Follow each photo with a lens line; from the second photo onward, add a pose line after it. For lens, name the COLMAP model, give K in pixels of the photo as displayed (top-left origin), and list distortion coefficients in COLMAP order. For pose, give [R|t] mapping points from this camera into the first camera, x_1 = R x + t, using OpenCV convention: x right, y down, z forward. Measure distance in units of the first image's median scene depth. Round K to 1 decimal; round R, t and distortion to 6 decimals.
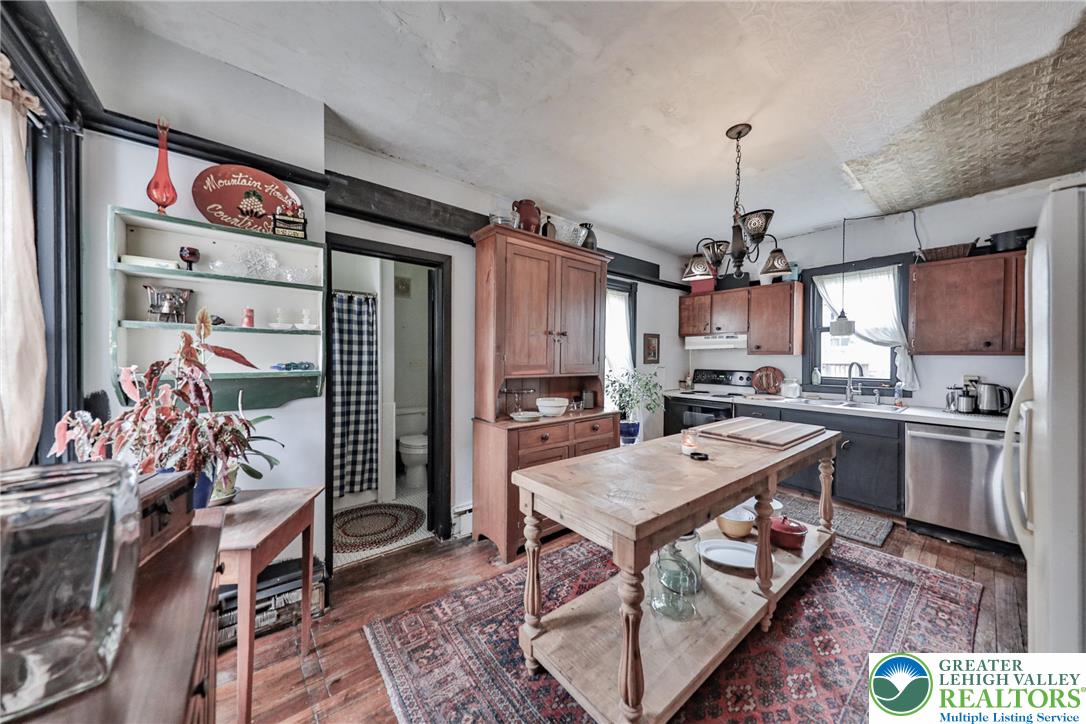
lens RADIAL K [[357.4, 0, 545.9], [0, 357.4, 360.3], [0, 0, 1]] dist [-0.000109, -0.000021]
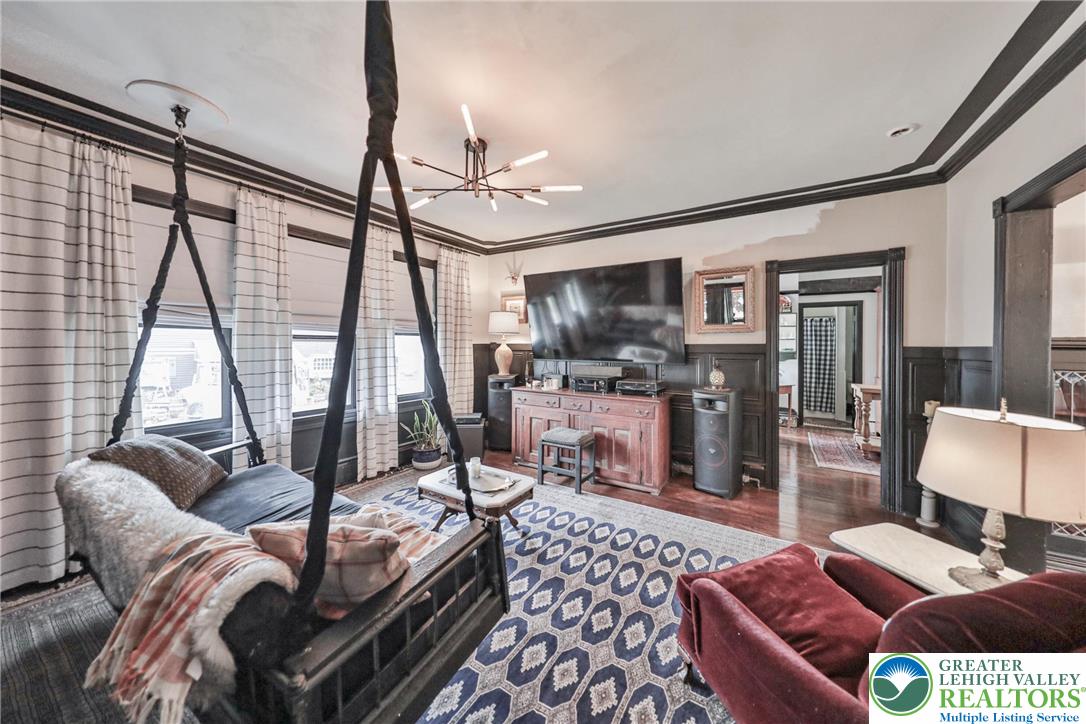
lens RADIAL K [[357.4, 0, 549.0], [0, 357.4, 347.4], [0, 0, 1]] dist [-0.000109, -0.000021]
pose [[0.333172, 0.006159, -0.942846, 0.901867], [-0.004949, 0.999976, 0.004783, -0.010970], [0.942853, 0.003072, 0.333195, -1.209189]]
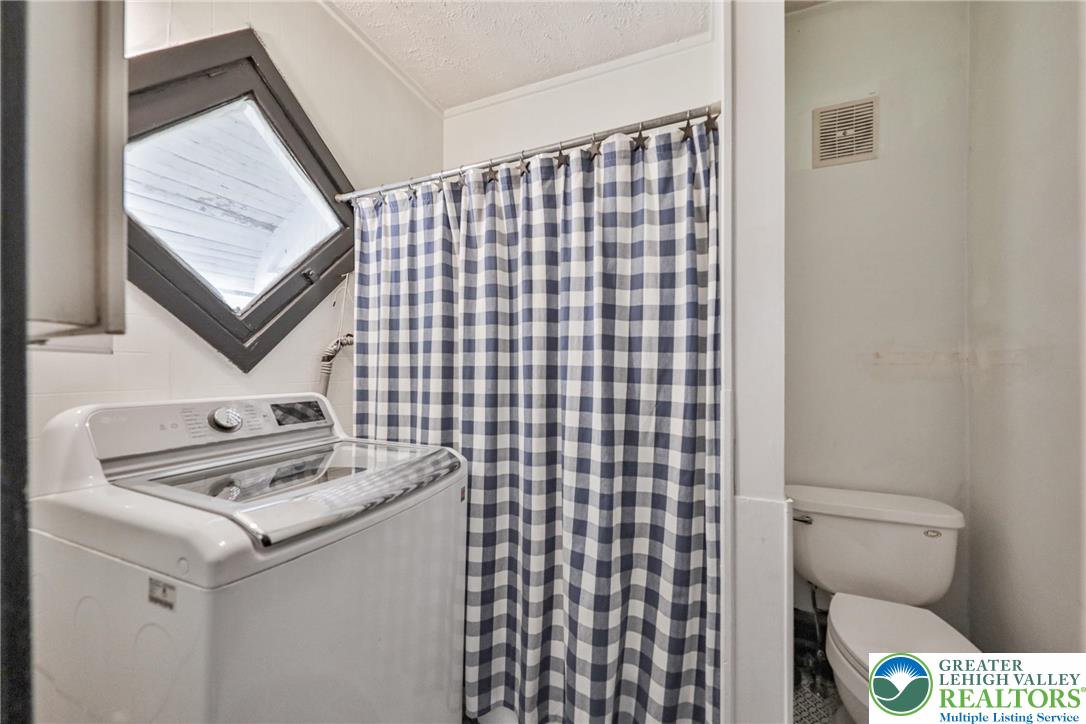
lens RADIAL K [[399.6, 0, 545.0], [0, 399.6, 365.1], [0, 0, 1]] dist [0.002122, 0.000035]
pose [[0.471659, -0.003250, -0.881775, -0.263866], [-0.001951, 0.999987, -0.004730, 0.027008], [0.881779, 0.003952, 0.471646, 0.744169]]
